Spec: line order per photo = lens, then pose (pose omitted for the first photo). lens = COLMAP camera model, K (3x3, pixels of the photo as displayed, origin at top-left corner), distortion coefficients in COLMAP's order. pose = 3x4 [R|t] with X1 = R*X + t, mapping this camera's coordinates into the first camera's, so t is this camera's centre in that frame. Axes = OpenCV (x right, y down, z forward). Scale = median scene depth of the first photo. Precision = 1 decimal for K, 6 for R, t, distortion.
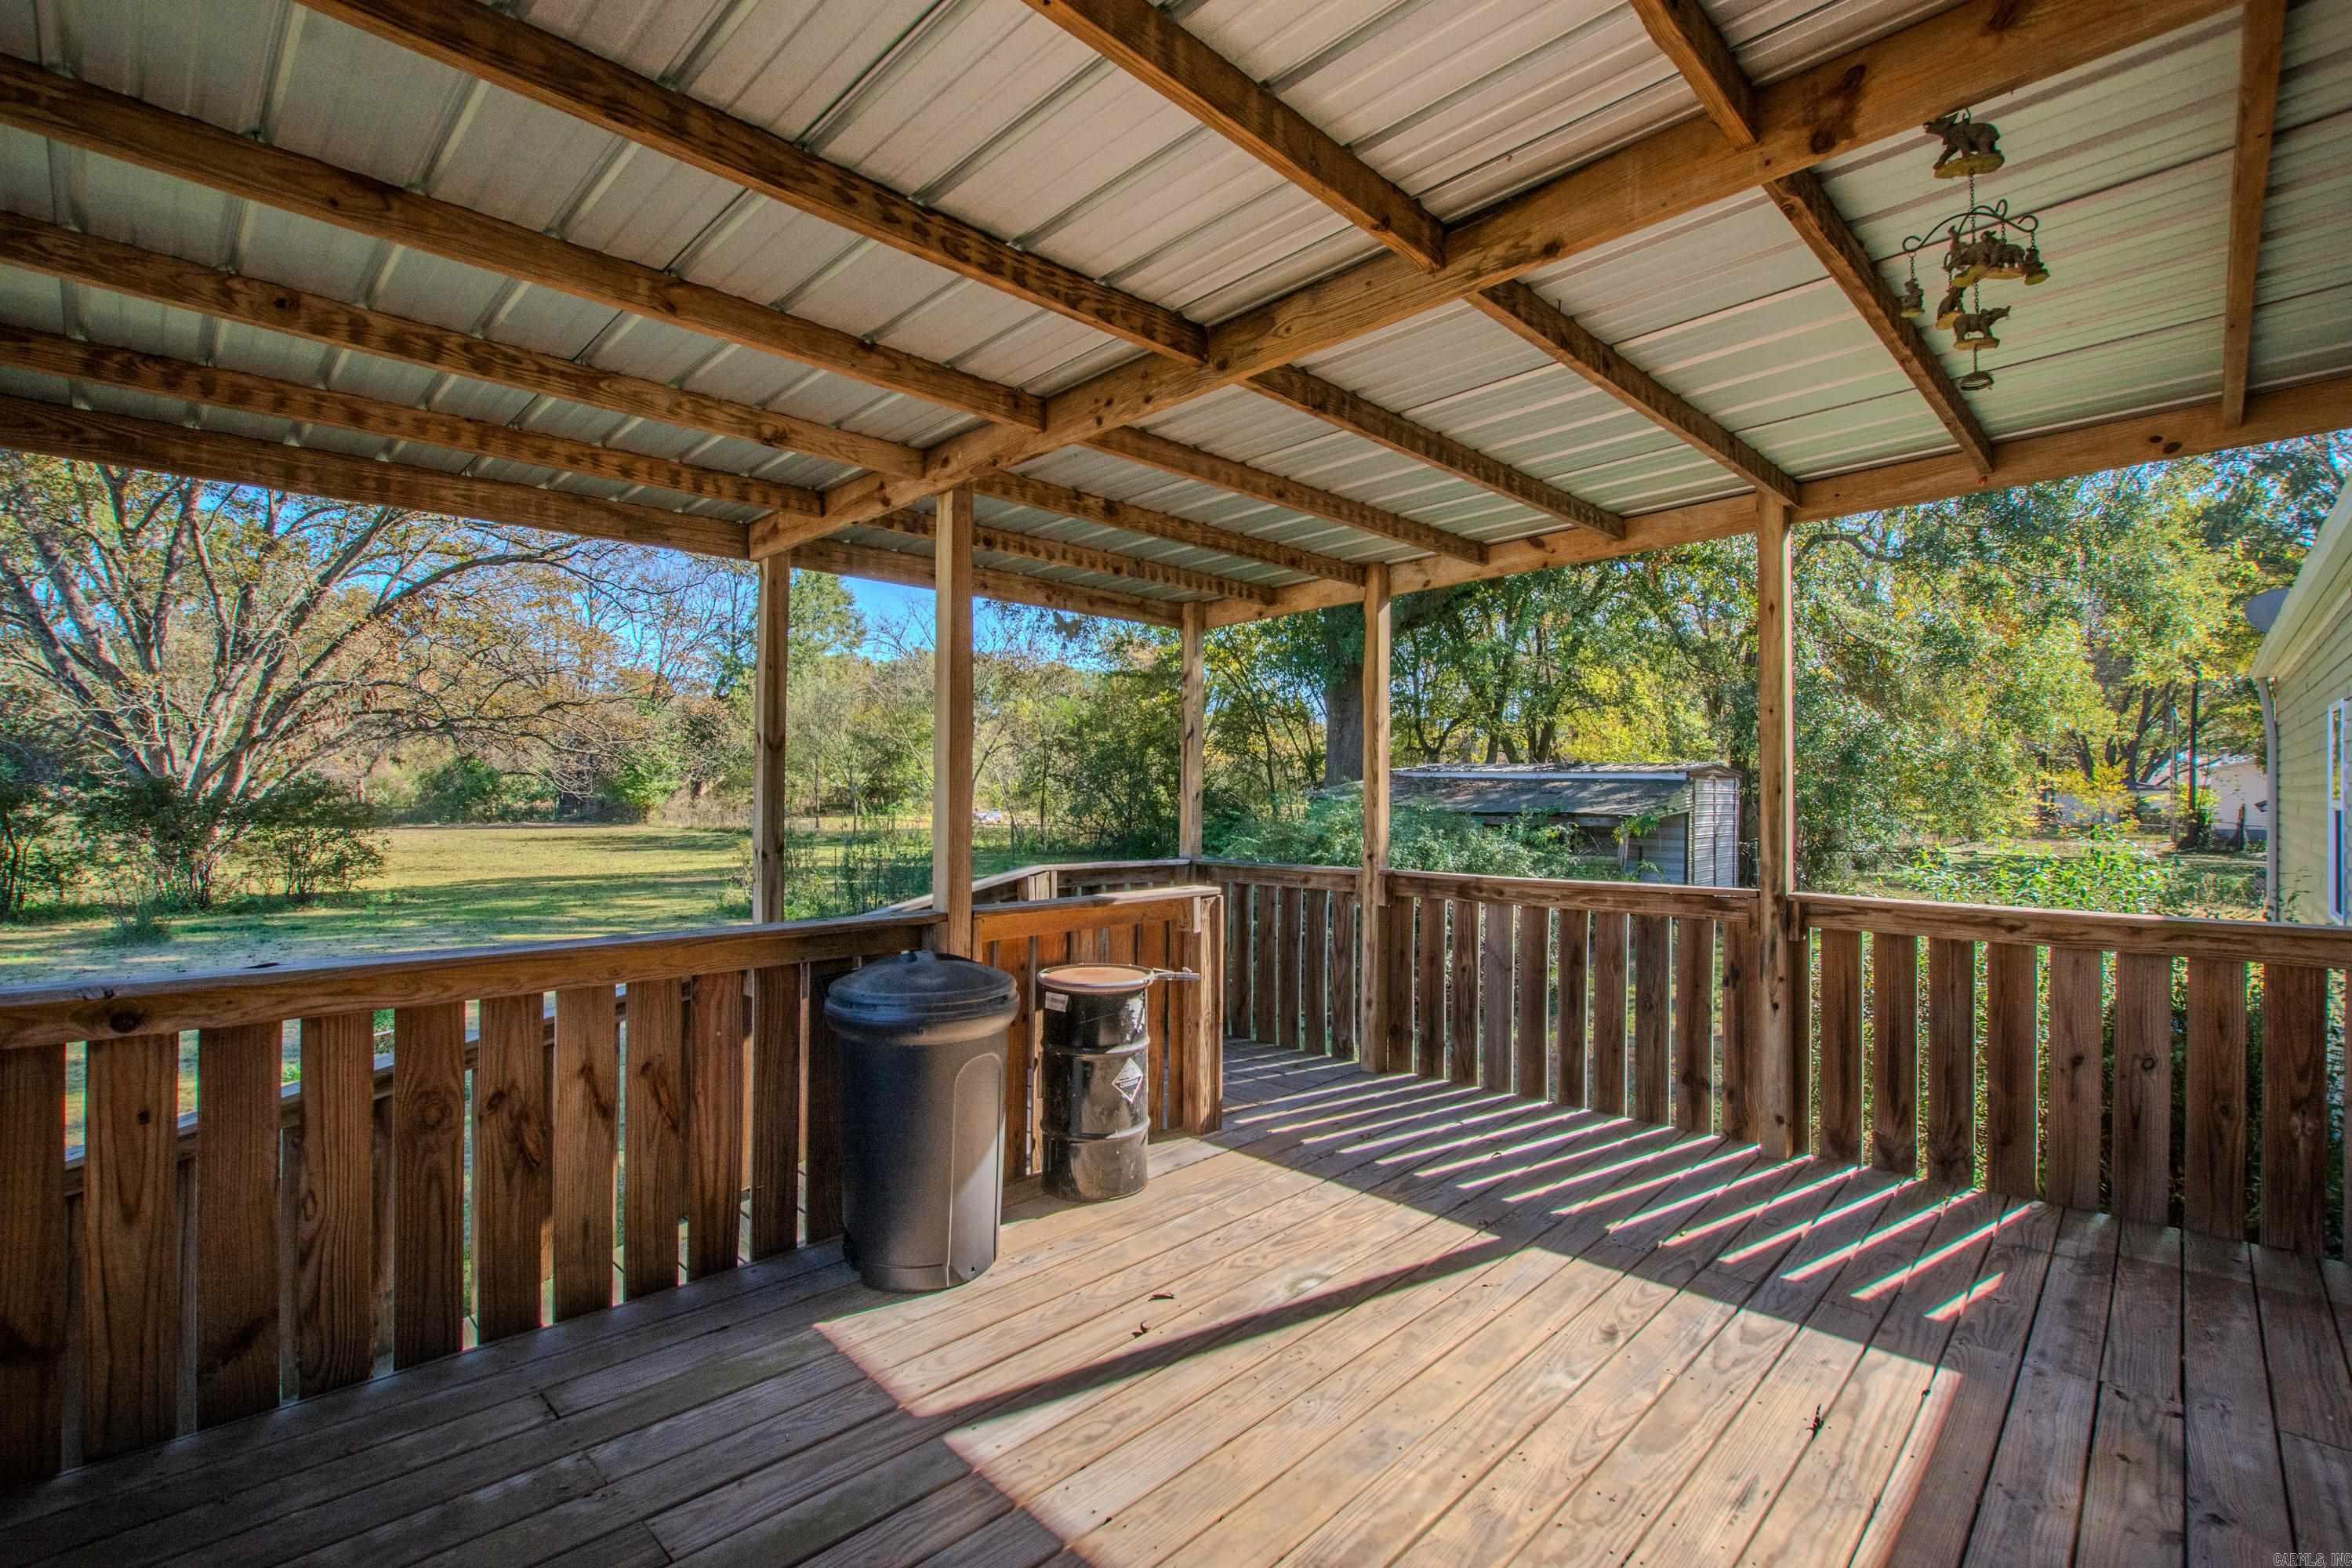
lens RADIAL K [[1018.8, 0, 1128.5], [0, 1018.8, 790.4], [0, 0, 1]] dist [0.004665, -0.002397]
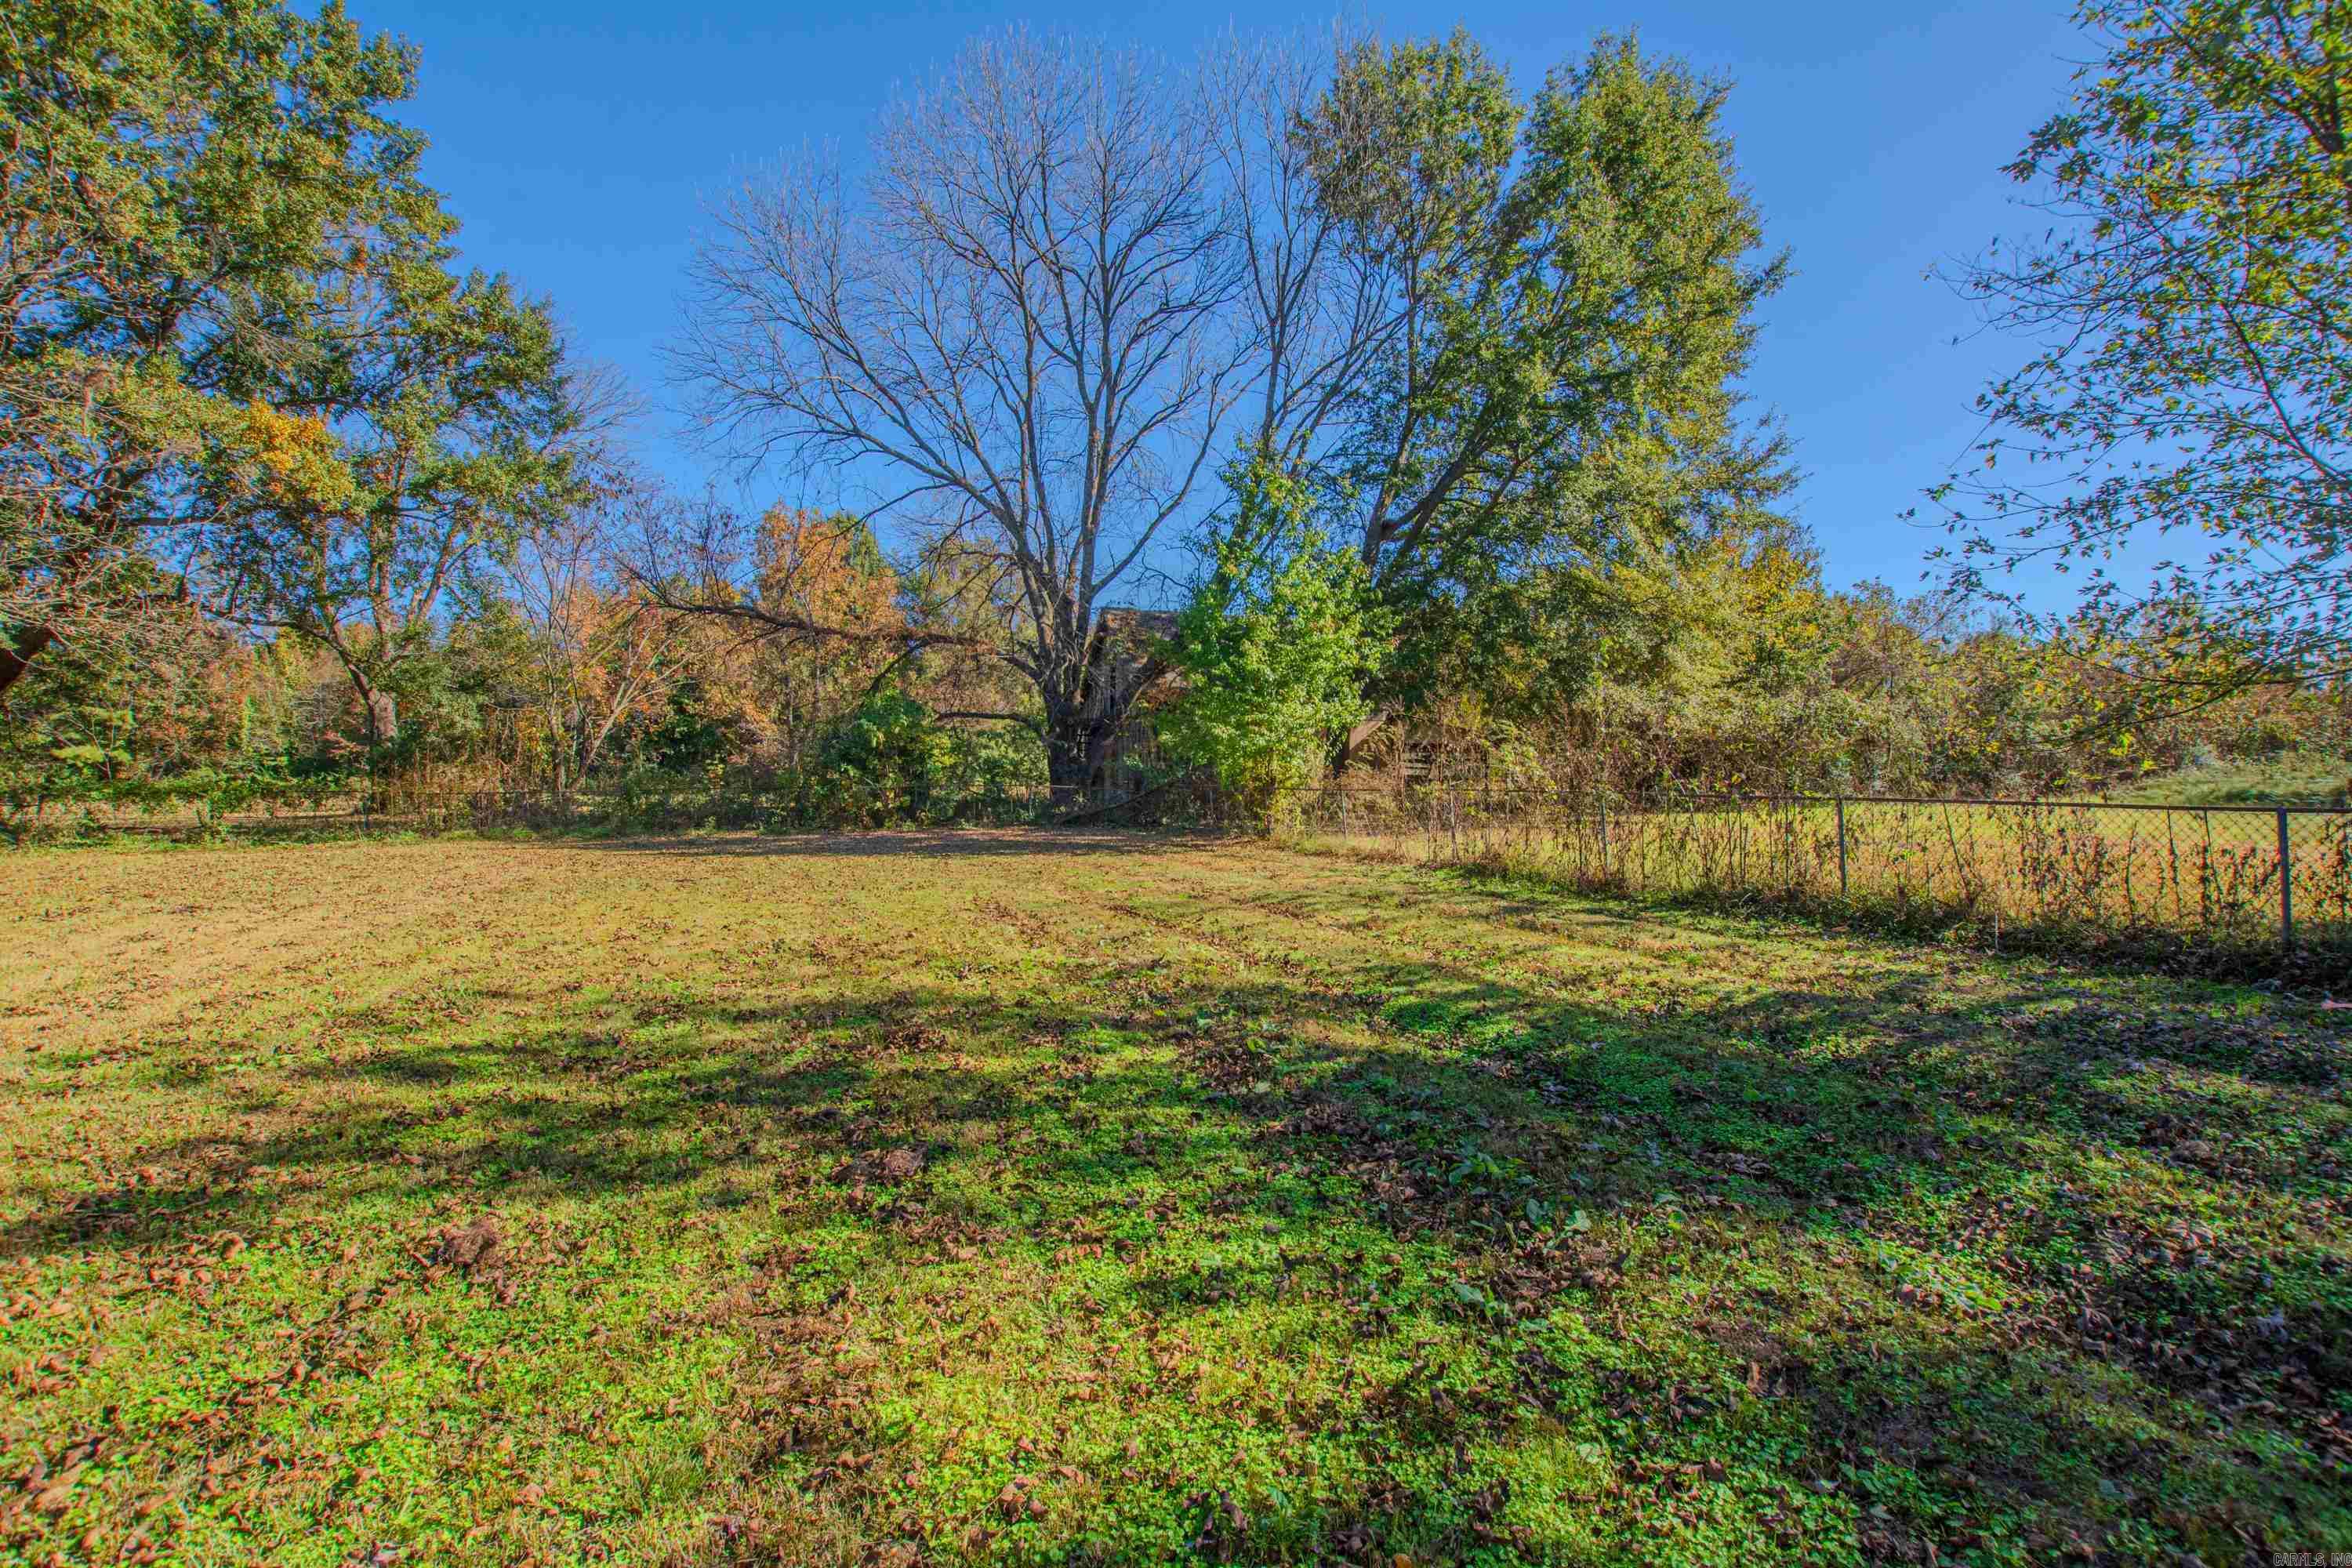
lens RADIAL K [[1018.8, 0, 1177.0], [0, 1018.8, 785.6], [0, 0, 1]] dist [0.004665, -0.002397]
pose [[0.909963, -0.003712, -0.414672, -0.364070], [0.002709, 0.999992, -0.003006, 0.017109], [0.414680, 0.001612, 0.909966, 0.698533]]
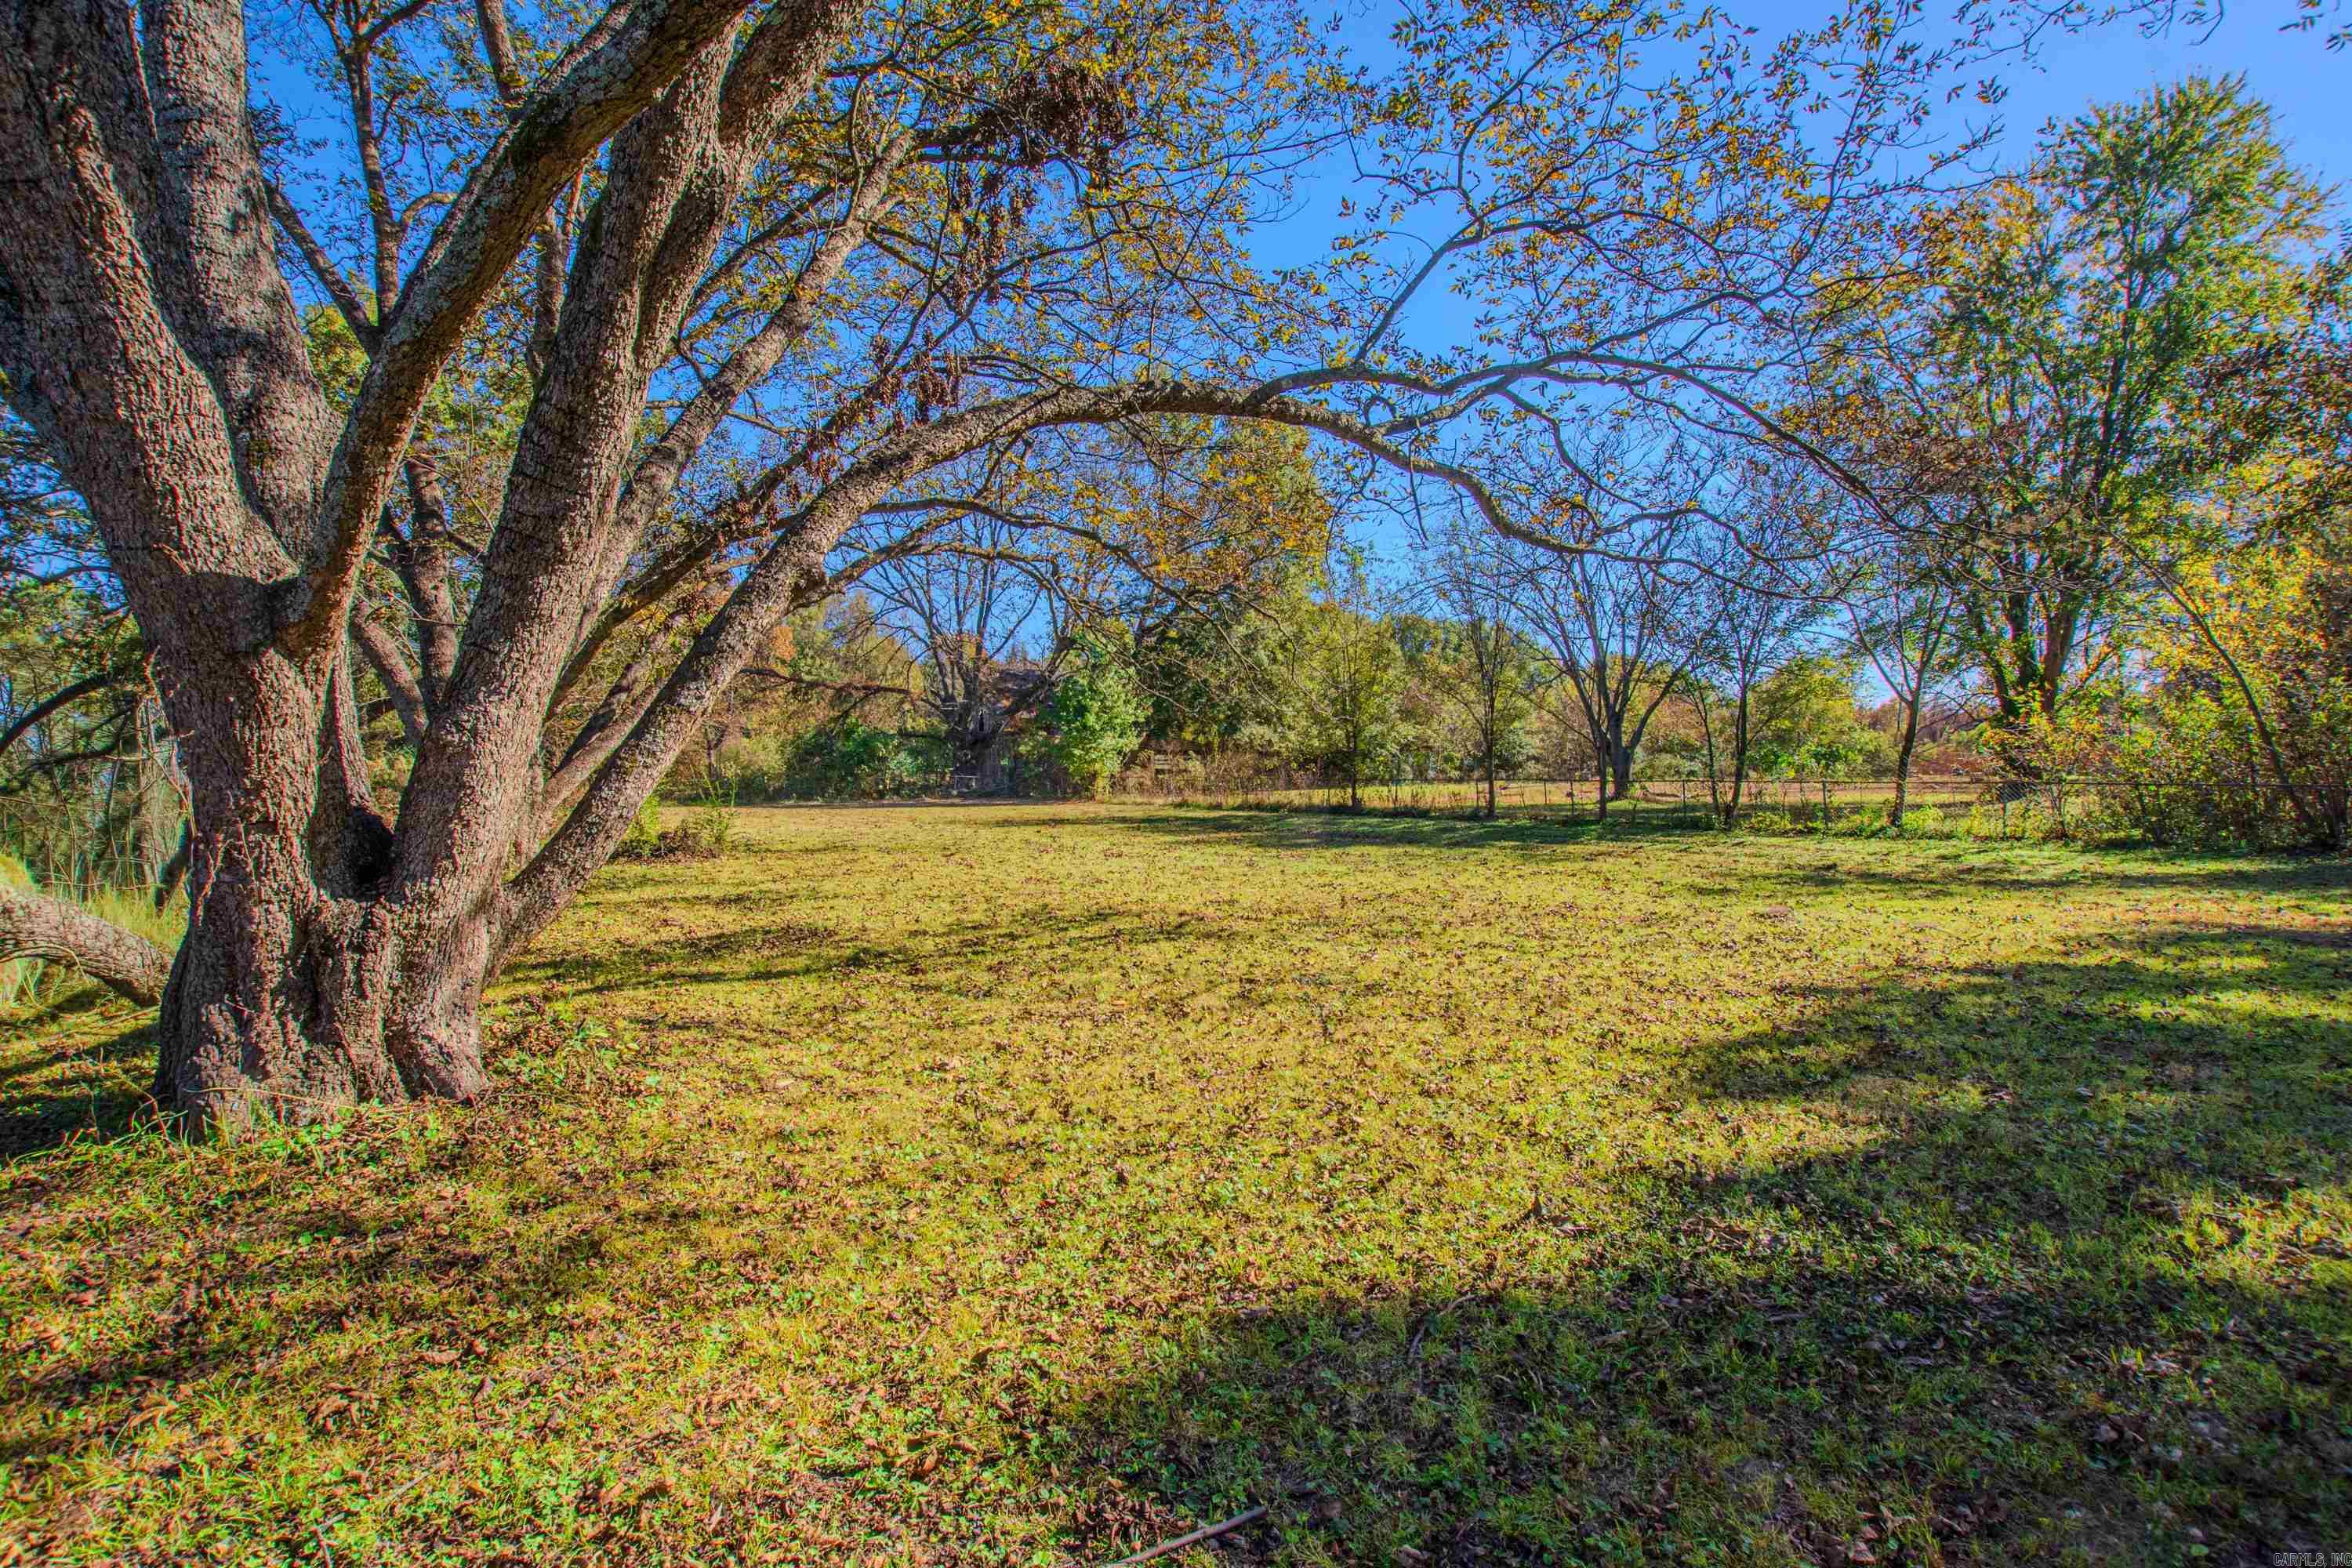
lens RADIAL K [[1018.8, 0, 1169.3], [0, 1018.8, 777.3], [0, 0, 1]] dist [0.004665, -0.002397]
pose [[0.978592, -0.007640, -0.205670, -0.278076], [0.008751, 0.999952, 0.004495, 0.014812], [0.205626, -0.006198, 0.978611, 0.333614]]
